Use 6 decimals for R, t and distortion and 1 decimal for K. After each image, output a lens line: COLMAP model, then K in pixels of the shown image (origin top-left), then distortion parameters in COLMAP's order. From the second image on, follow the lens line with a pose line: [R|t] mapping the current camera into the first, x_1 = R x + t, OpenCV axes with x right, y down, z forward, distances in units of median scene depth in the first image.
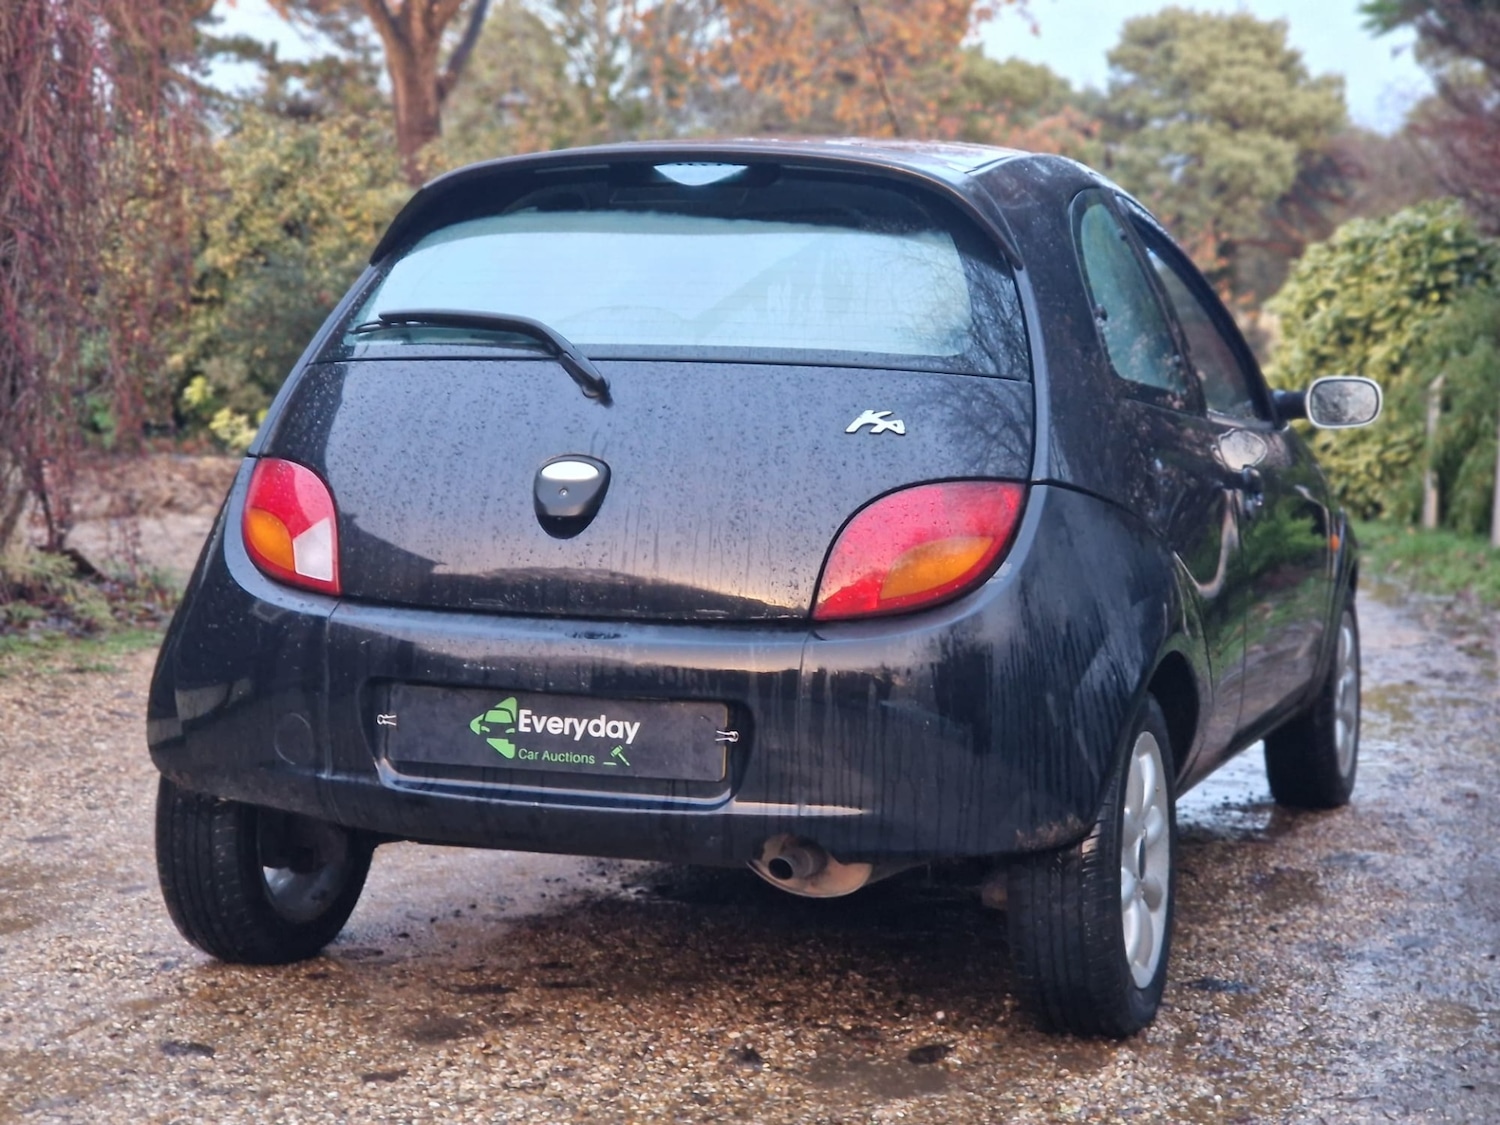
lens RADIAL K [[2823.5, 0, 767.1], [0, 2823.5, 559.2], [0, 0, 1]] dist [-0.035593, 0.910287]
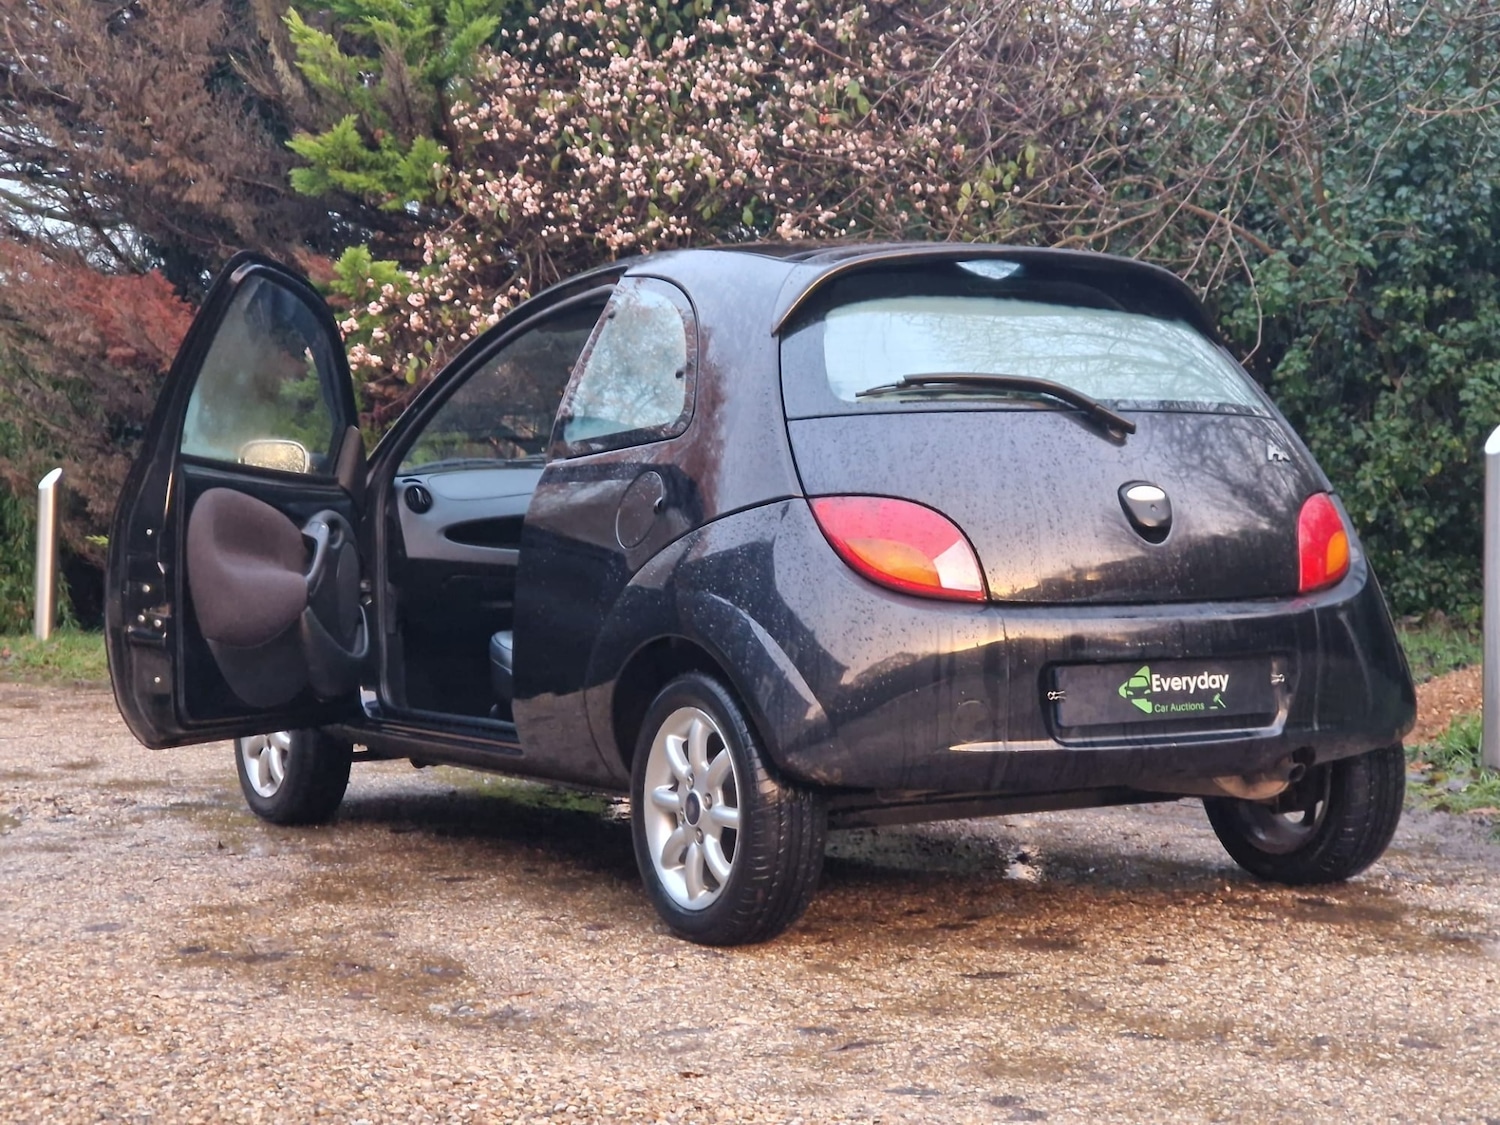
lens RADIAL K [[2823.5, 0, 767.1], [0, 2823.5, 559.2], [0, 0, 1]] dist [-0.035593, 0.910287]
pose [[0.662898, -0.040234, 0.747628, -1.101472], [0.076043, 0.997009, -0.013771, 0.004127], [-0.744838, 0.065980, 0.663975, 0.245632]]
